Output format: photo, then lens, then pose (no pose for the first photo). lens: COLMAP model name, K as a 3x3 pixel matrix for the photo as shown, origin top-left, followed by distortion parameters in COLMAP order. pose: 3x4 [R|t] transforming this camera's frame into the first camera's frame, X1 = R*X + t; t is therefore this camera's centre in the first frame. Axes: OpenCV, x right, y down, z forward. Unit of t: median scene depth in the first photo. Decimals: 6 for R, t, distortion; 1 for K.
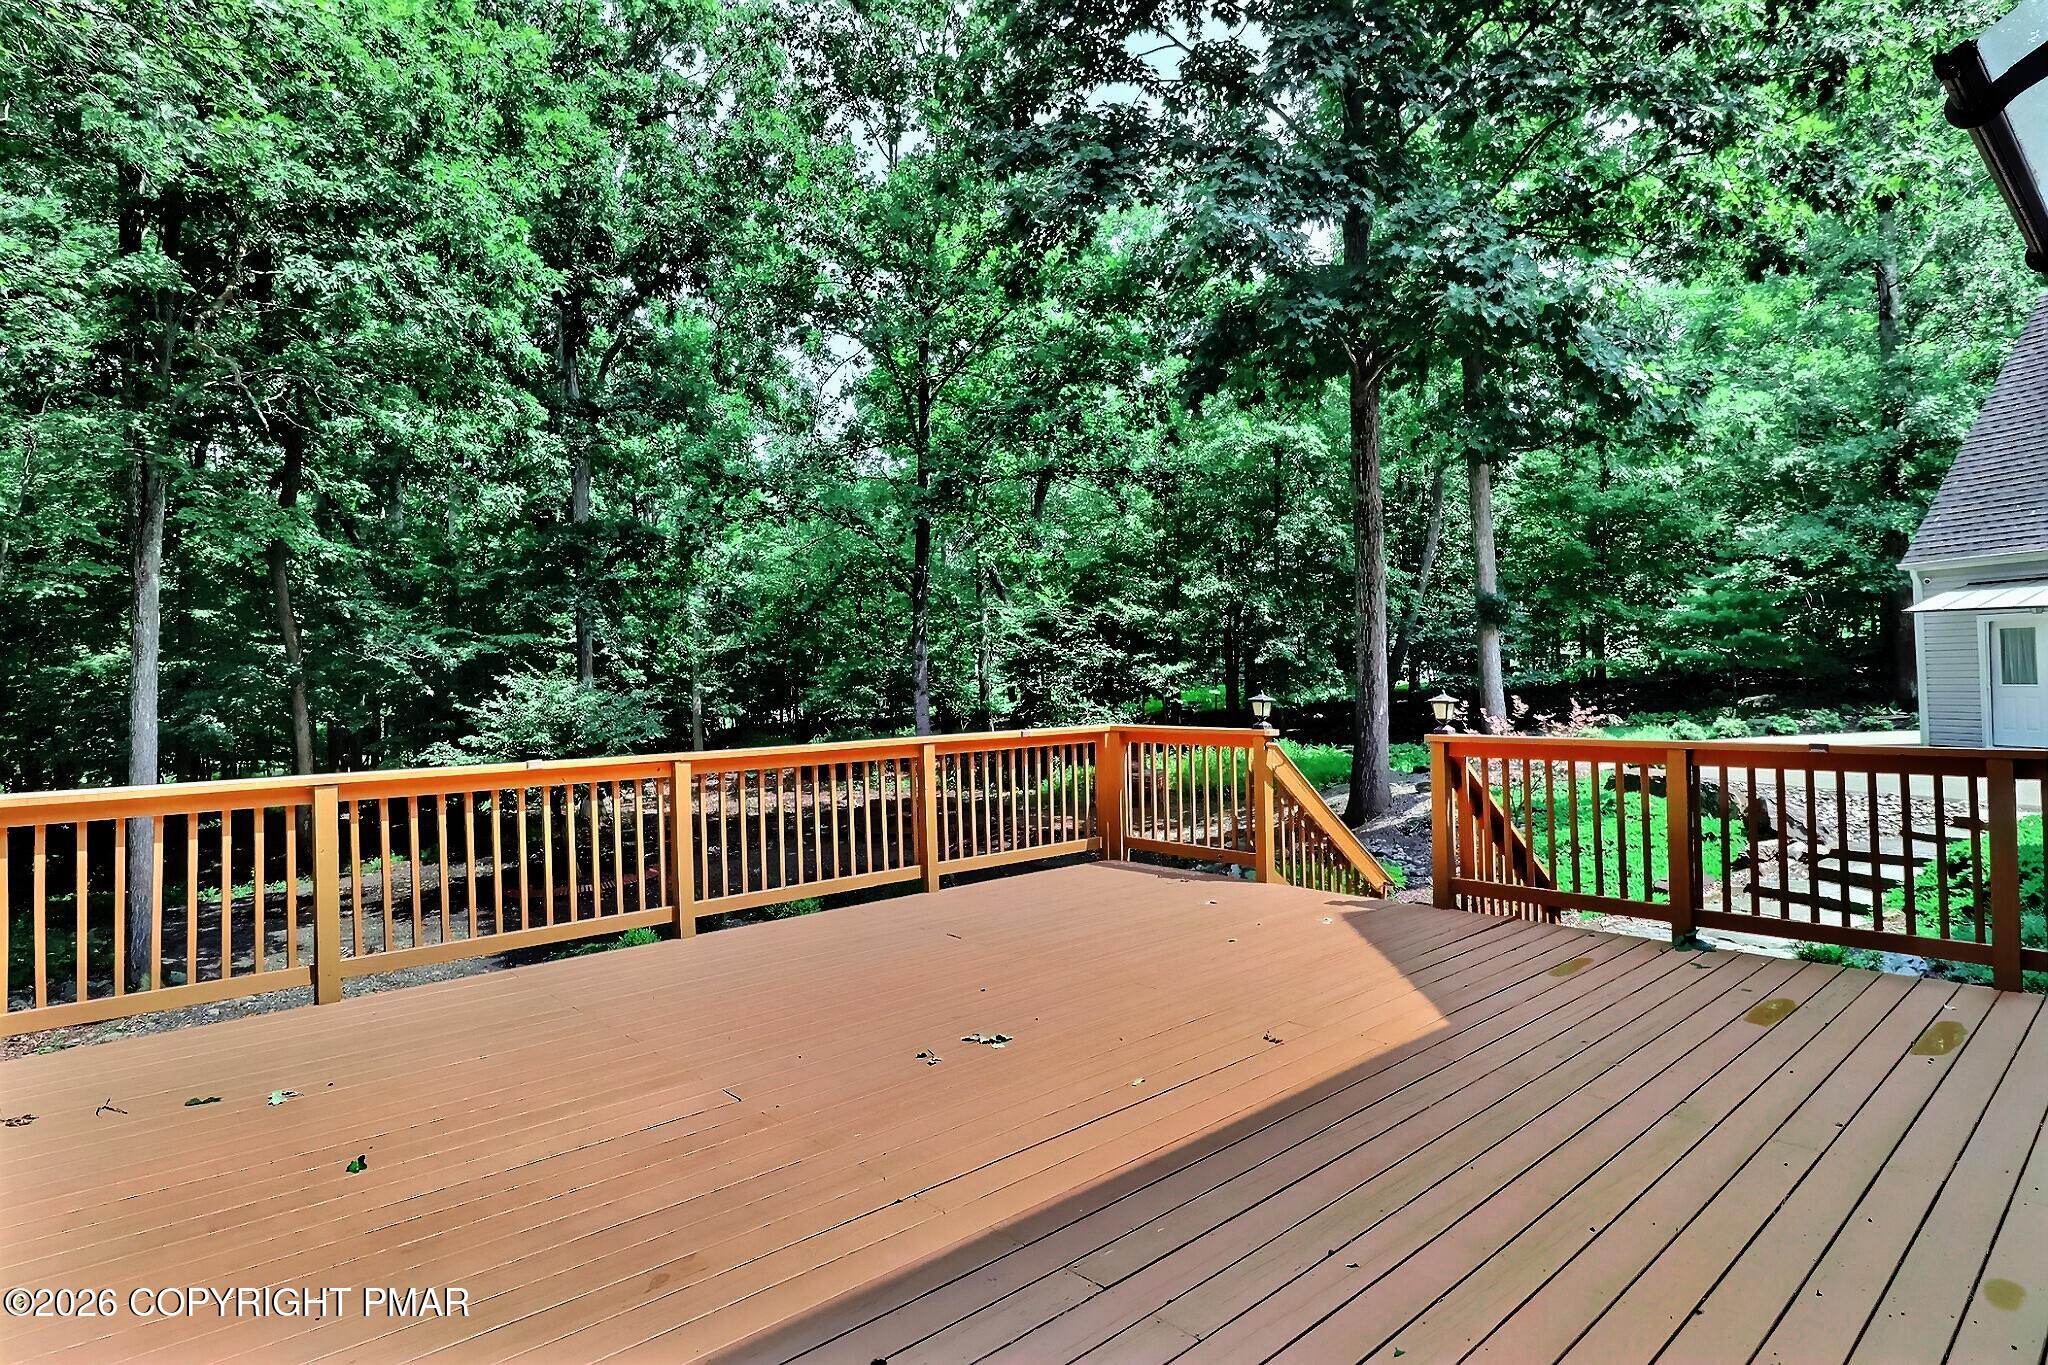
lens RADIAL K [[1162.4, 0, 1049.8], [0, 1162.4, 638.9], [0, 0, 1]] dist [-0.004176, -0.001604]
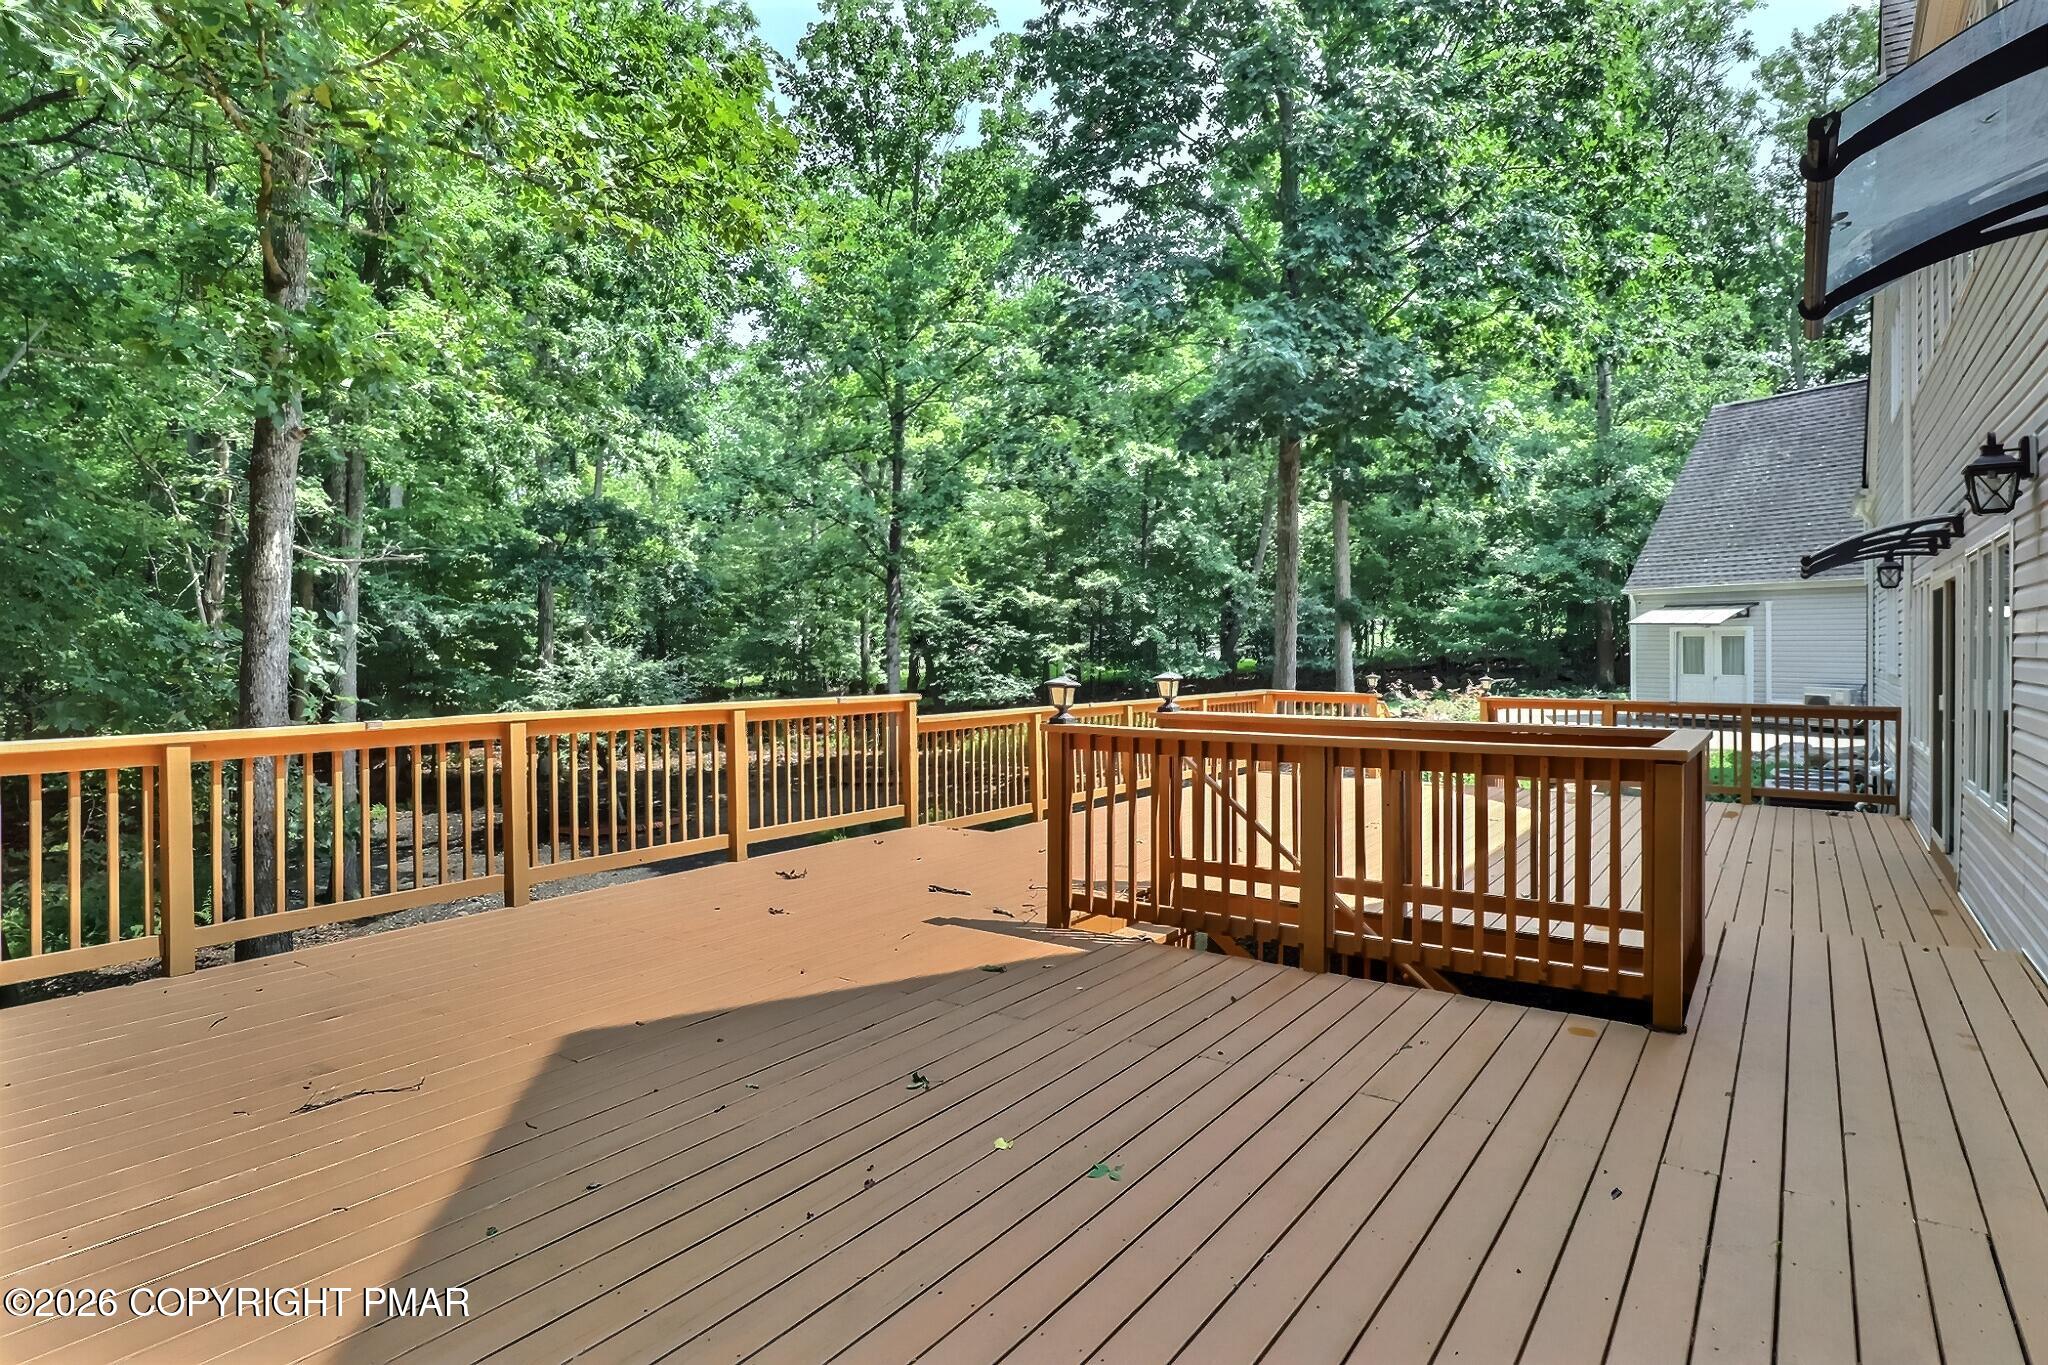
lens RADIAL K [[1219.6, 0, 1049.7], [0, 1219.6, 644.0], [0, 0, 1]] dist [0.001674, 0.000741]
pose [[0.970036, 0.024847, 0.241687, -0.214162], [-0.030669, 0.999322, 0.020357, -0.003161], [-0.241018, -0.027160, 0.970141, -0.203446]]
